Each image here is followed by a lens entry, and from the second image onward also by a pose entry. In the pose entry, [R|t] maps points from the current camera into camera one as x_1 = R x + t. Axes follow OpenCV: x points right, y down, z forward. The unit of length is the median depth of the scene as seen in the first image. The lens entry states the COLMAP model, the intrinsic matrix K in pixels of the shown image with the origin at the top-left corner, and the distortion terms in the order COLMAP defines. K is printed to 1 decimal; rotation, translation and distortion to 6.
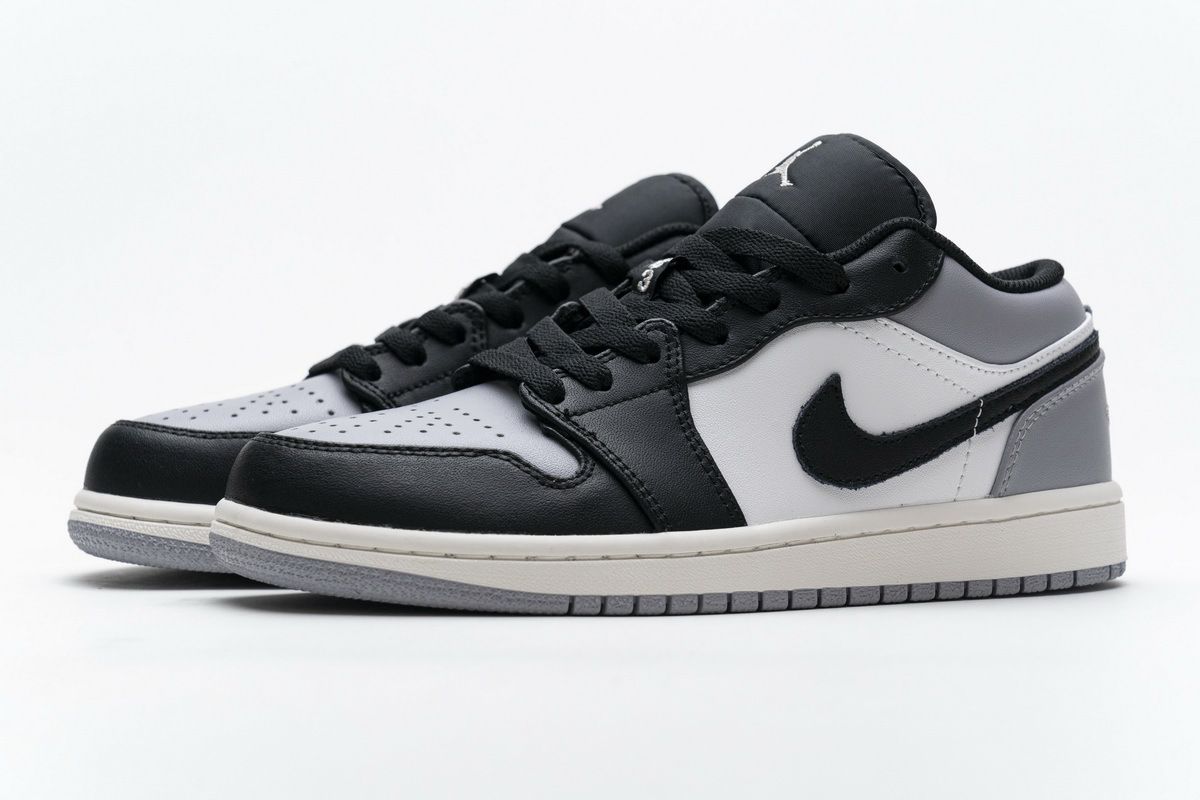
lens RADIAL K [[2308.0, 0, 600.0], [0, 2308.0, 400.0], [0, 0, 1]] dist [-0.017295, 0.013449]
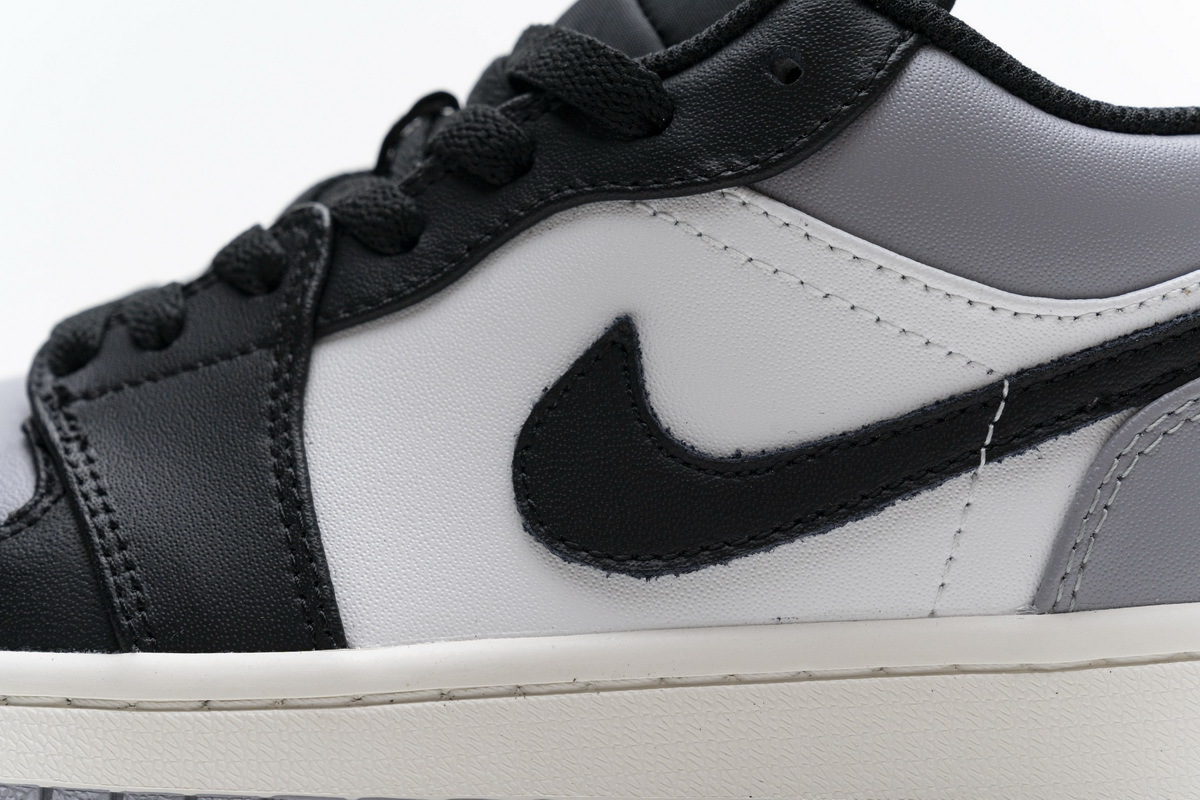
lens RADIAL K [[2308.0, 0, 600.0], [0, 2308.0, 400.0], [0, 0, 1]] dist [-0.017295, 0.013449]
pose [[0.875739, 0.013882, -0.482585, 0.310605], [-0.018688, 0.999812, -0.005153, 0.007176], [0.482422, 0.013531, 0.875834, 0.603358]]
